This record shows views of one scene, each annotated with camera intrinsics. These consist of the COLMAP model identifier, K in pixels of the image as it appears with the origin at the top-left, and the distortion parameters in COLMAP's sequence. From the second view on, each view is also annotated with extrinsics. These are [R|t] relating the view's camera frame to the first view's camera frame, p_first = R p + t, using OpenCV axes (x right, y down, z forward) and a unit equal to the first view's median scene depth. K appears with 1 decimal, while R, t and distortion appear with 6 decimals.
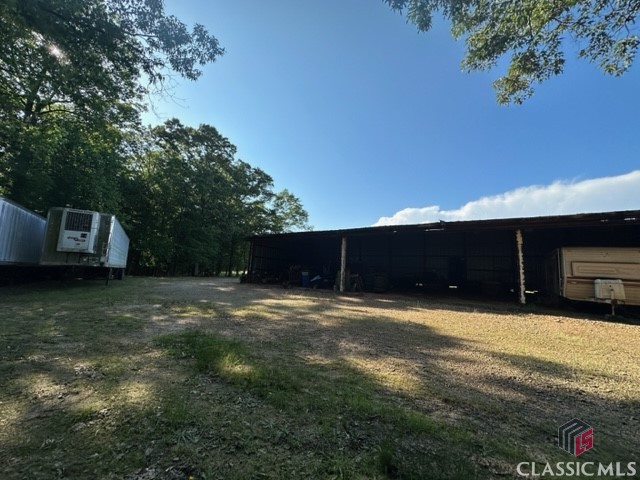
lens RADIAL K [[258.6, 0, 319.1], [0, 258.6, 239.7], [0, 0, 1]] dist [-0.000428, 0.000389]
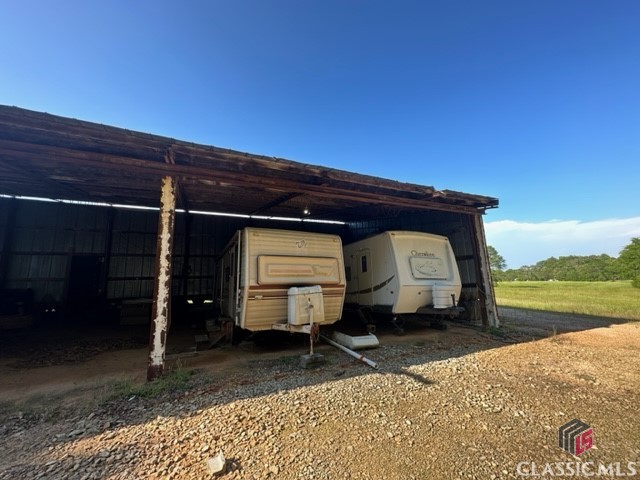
lens RADIAL K [[258.6, 0, 323.5], [0, 258.6, 244.7], [0, 0, 1]] dist [-0.000428, 0.000389]
pose [[0.459957, 0.052495, 0.886388, 0.539162], [-0.067353, 0.997438, -0.024121, 0.062998], [-0.885383, -0.048606, 0.462314, 0.601391]]
